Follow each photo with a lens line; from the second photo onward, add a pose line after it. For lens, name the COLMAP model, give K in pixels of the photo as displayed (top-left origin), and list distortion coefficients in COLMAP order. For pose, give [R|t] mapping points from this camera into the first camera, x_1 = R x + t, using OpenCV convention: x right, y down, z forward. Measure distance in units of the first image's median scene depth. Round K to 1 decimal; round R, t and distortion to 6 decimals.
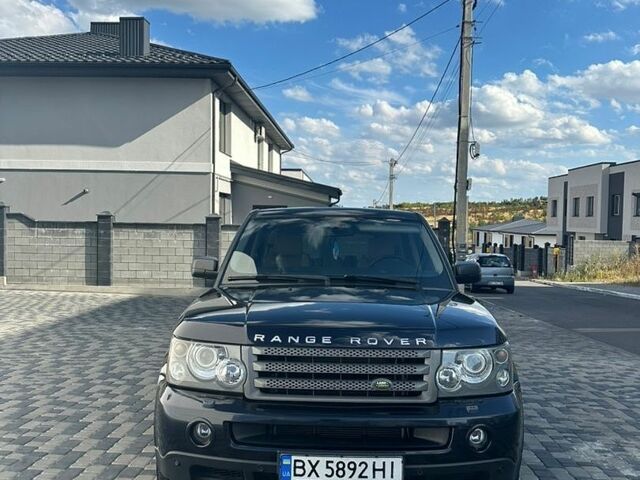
lens RADIAL K [[596.8, 0, 319.6], [0, 596.8, 237.0], [0, 0, 1]] dist [0.165255, -0.342596]
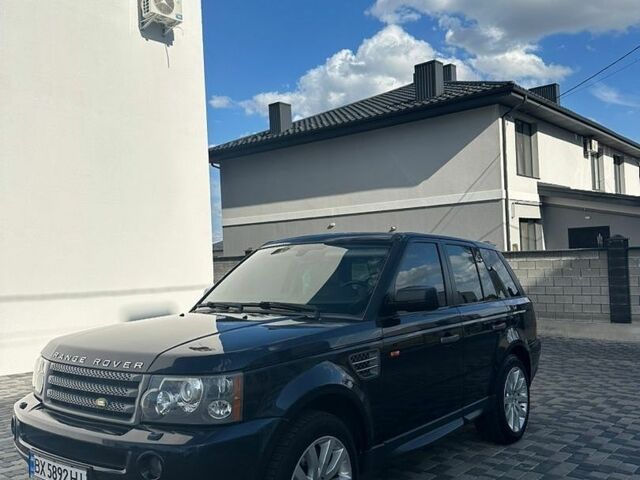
lens RADIAL K [[596.8, 0, 319.6], [0, 596.8, 237.0], [0, 0, 1]] dist [0.165255, -0.342596]
pose [[0.805429, -0.070555, -0.588478, 0.146226], [0.040108, 0.997102, -0.064651, 0.004367], [0.591334, 0.028469, 0.805924, 0.045932]]
